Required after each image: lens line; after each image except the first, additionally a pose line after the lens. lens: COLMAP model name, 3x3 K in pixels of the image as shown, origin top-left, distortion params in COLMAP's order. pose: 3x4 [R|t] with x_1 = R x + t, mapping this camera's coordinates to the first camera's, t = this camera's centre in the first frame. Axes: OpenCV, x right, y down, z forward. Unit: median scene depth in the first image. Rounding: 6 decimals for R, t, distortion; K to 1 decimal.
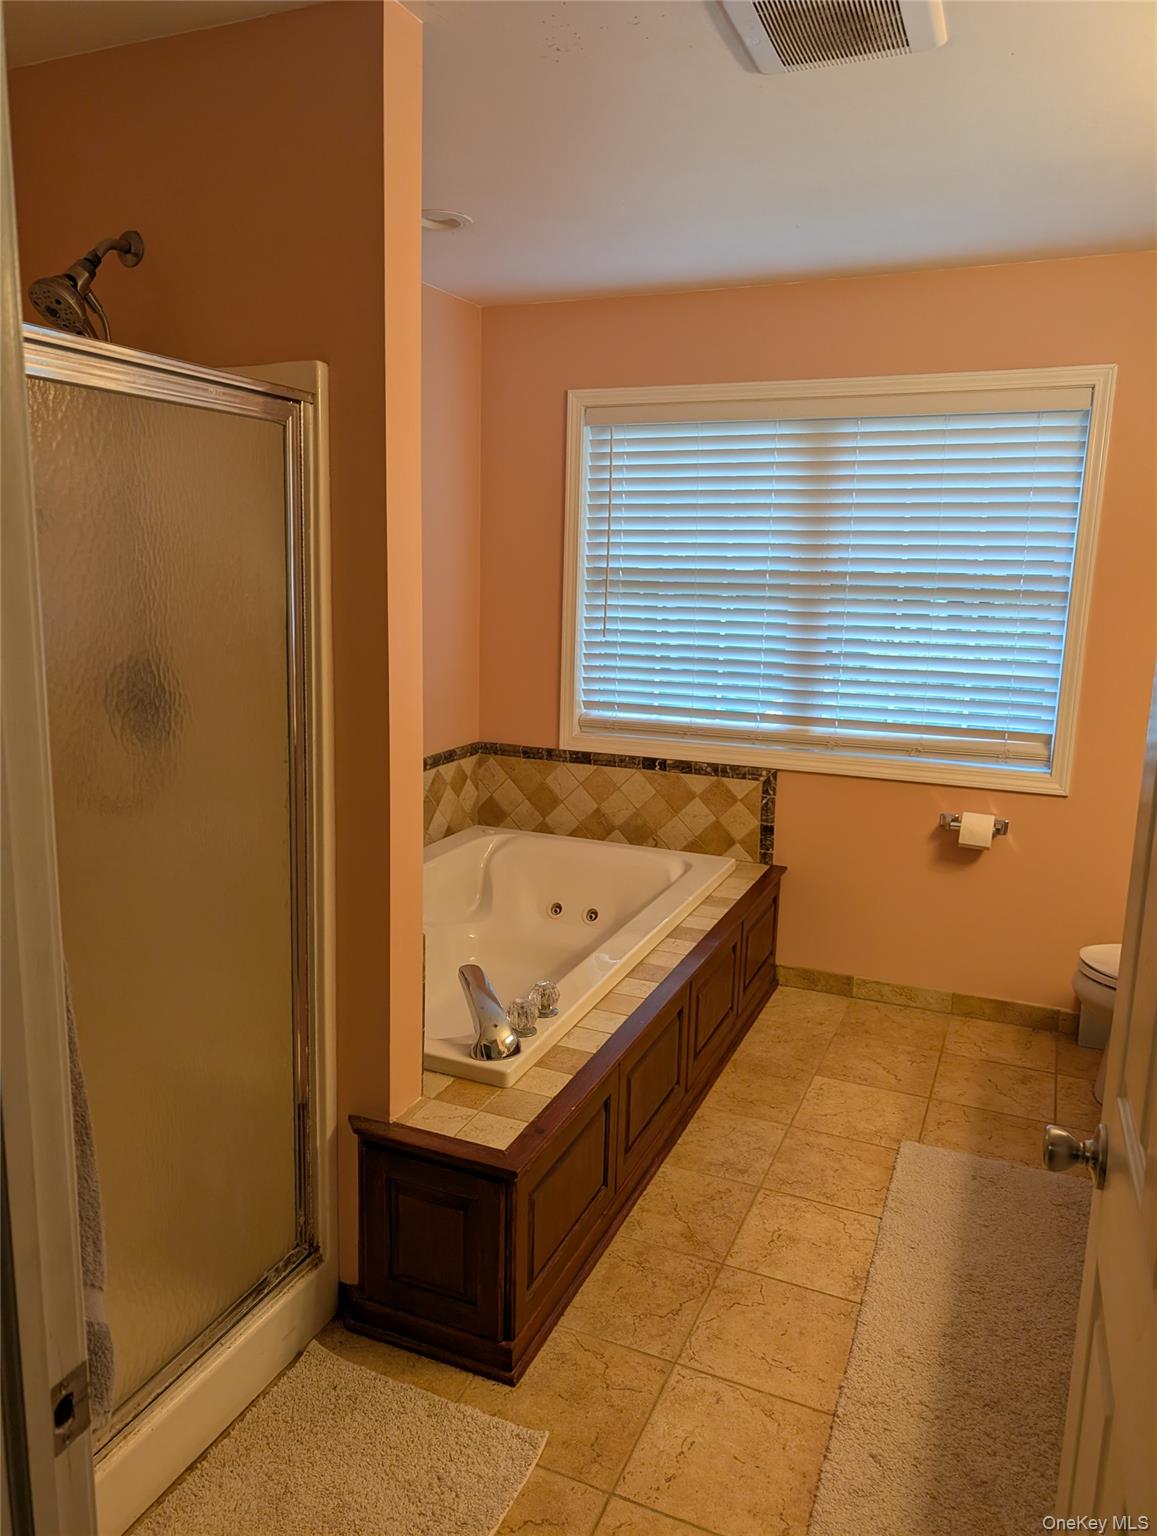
lens RADIAL K [[1094.8, 0, 578.5], [0, 1094.8, 768.0], [0, 0, 1]] dist [0.001631, 0.001148]
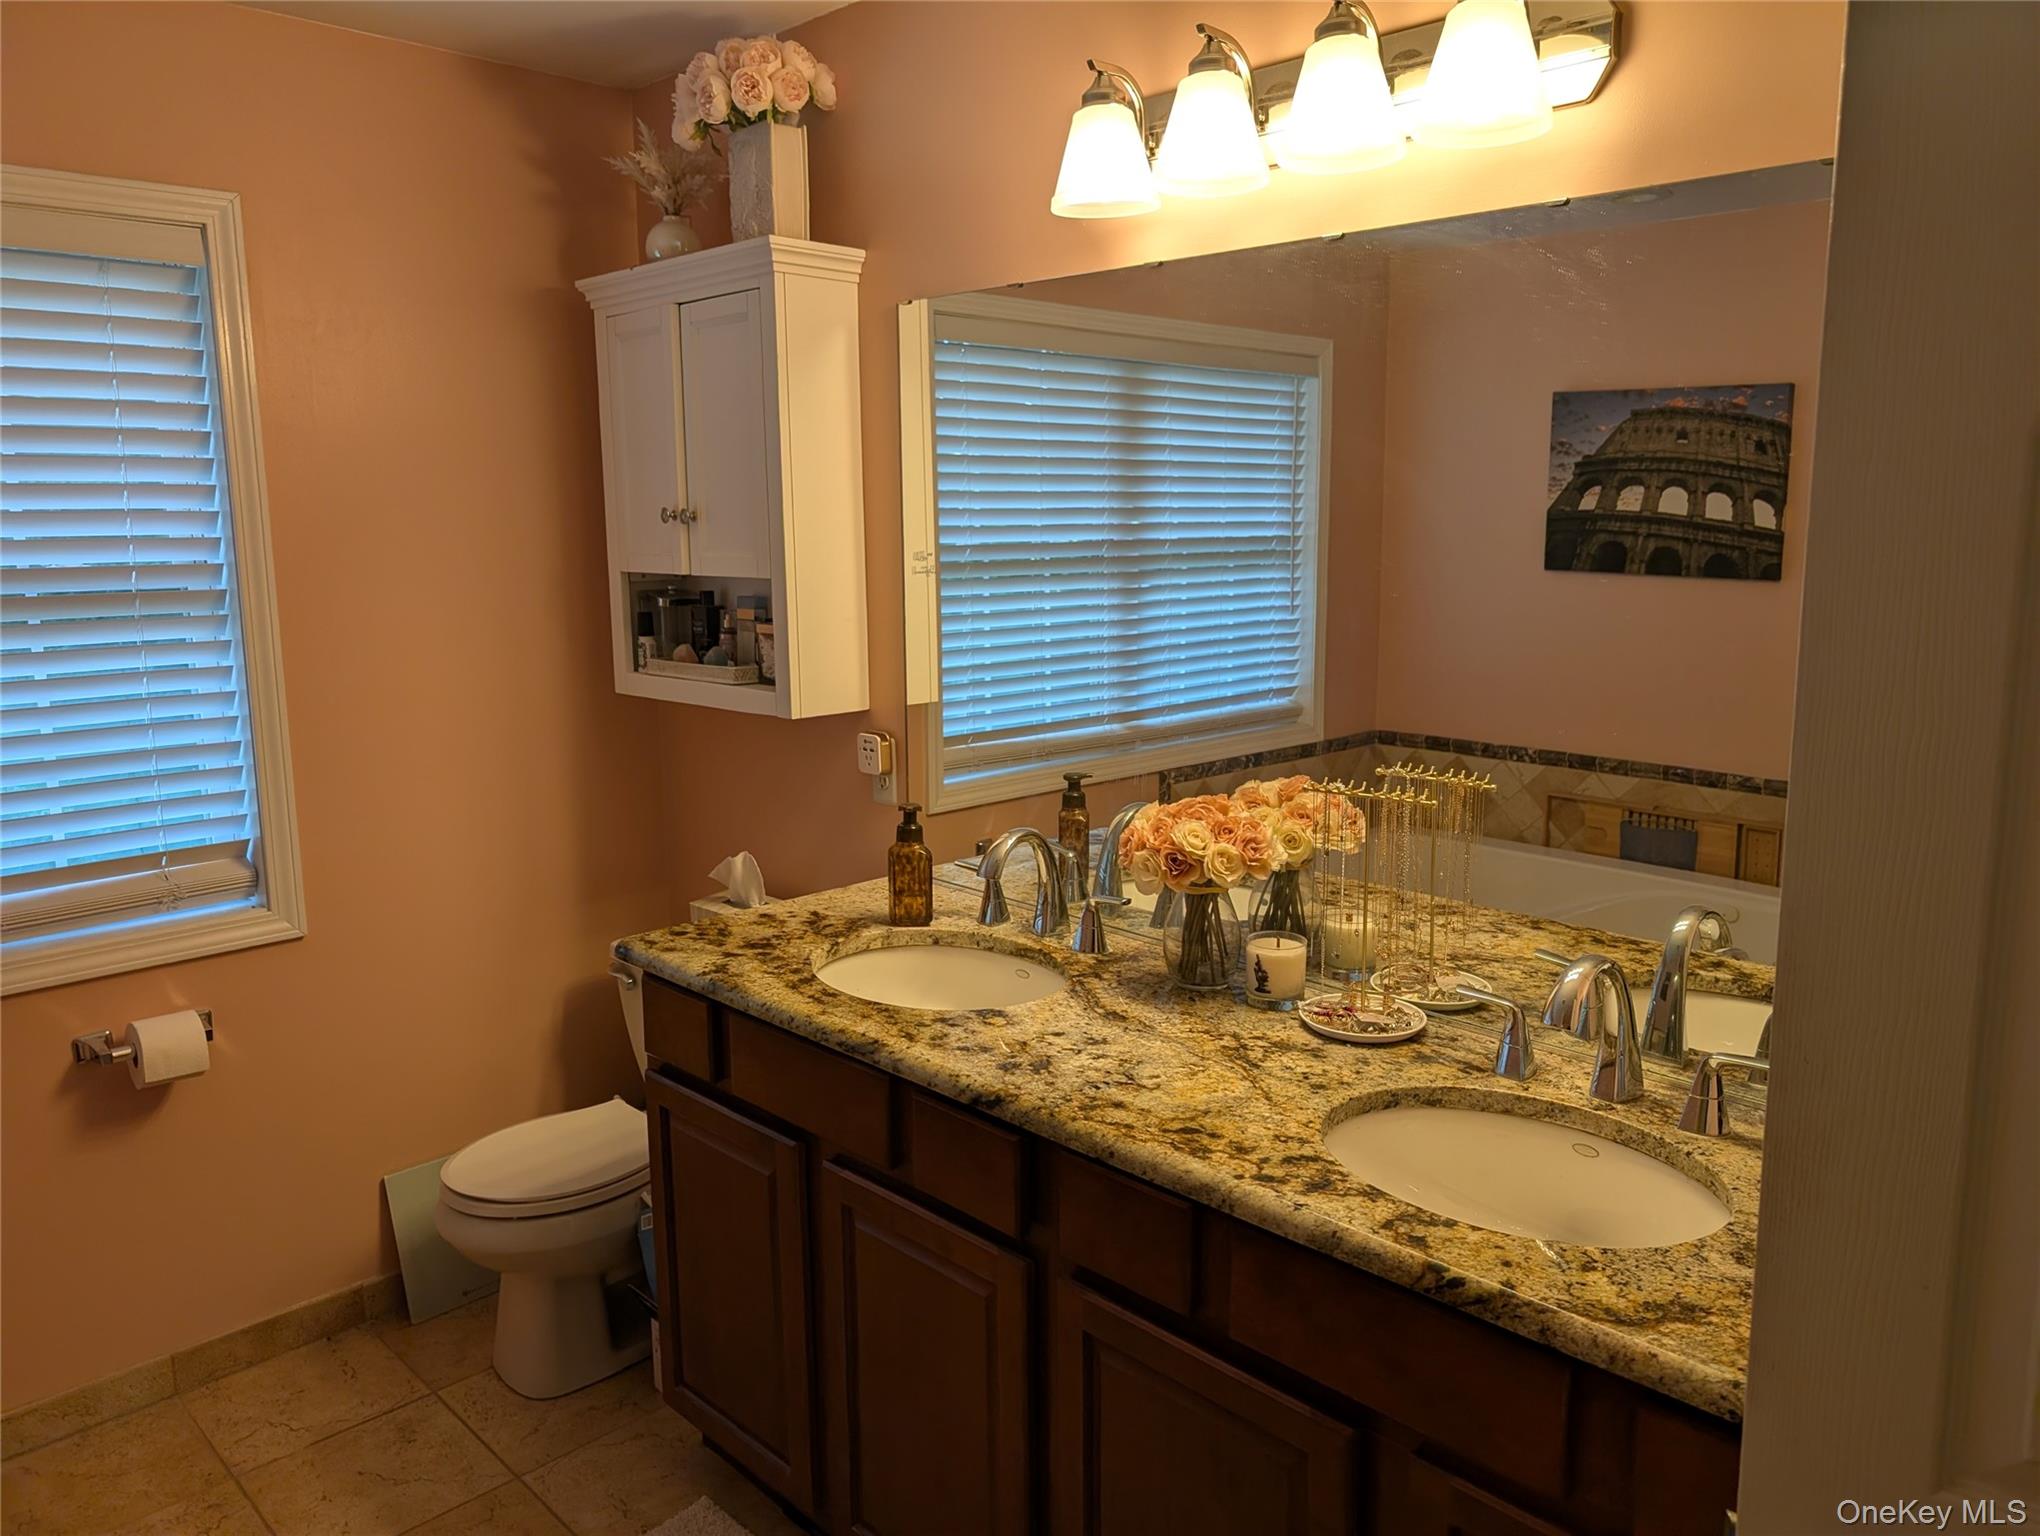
lens RADIAL K [[1454.1, 0, 1020.0], [0, 1454.1, 768.0], [0, 0, 1]] dist [0.001631, 0.001148]
pose [[0.369113, -0.179379, 0.911909, -0.100523], [0.189510, 0.975109, 0.115103, -0.077786], [-0.909858, 0.130330, 0.393920, 0.335065]]
